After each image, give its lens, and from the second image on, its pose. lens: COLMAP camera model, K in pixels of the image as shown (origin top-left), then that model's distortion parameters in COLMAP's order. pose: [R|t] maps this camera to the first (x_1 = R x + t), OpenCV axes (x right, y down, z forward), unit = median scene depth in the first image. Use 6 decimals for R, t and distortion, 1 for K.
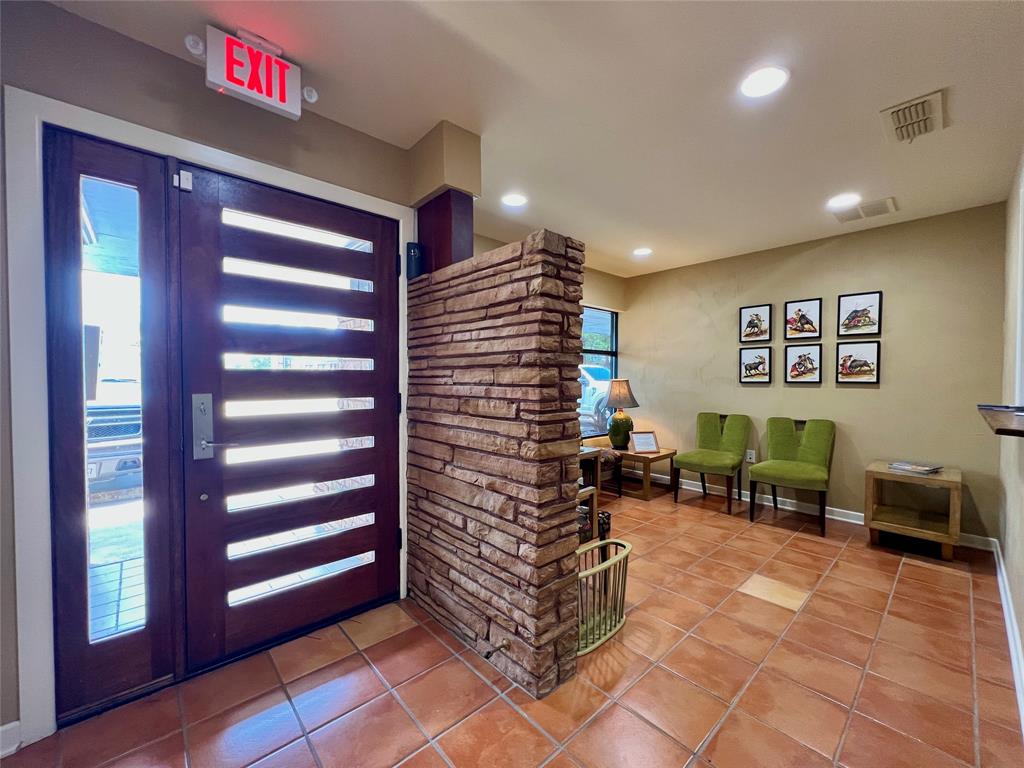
lens RADIAL K [[410.1, 0, 510.6], [0, 410.1, 384.2], [0, 0, 1]] dist [0.000440, 0.000021]
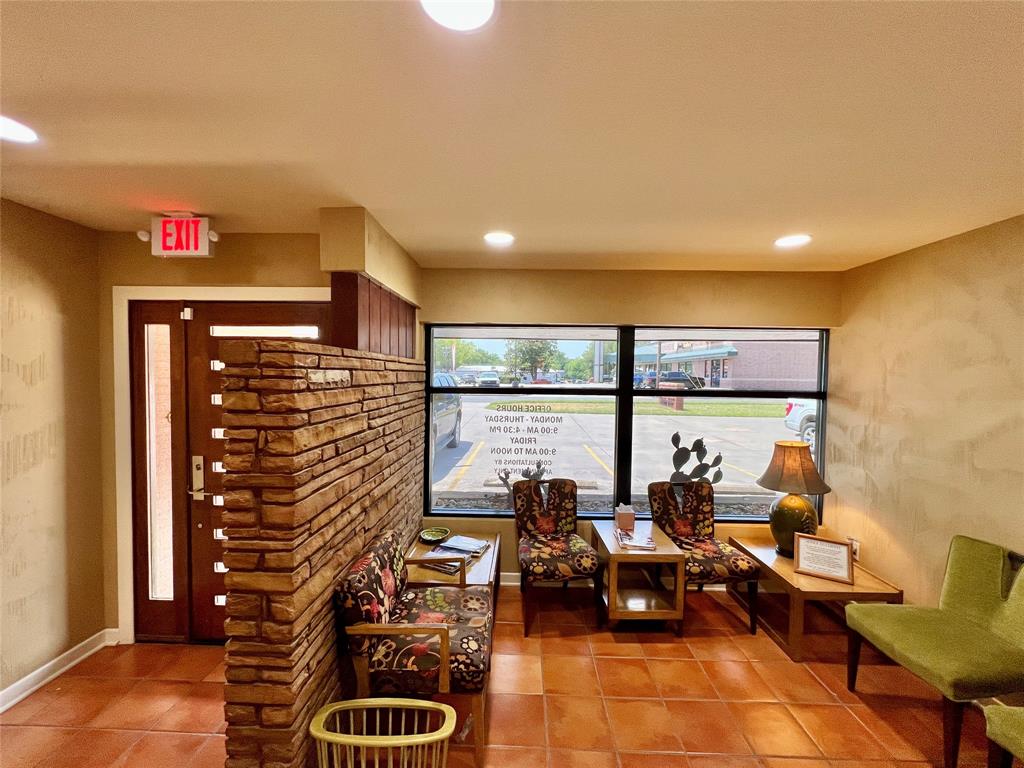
lens RADIAL K [[411.9, 0, 511.4], [0, 411.9, 383.3], [0, 0, 1]] dist [-0.000613, 0.000064]
pose [[0.723921, 0.024438, -0.689450, 1.113866], [-0.021889, 0.999683, 0.012451, -0.290279], [0.689536, 0.006078, 0.724226, 0.733623]]
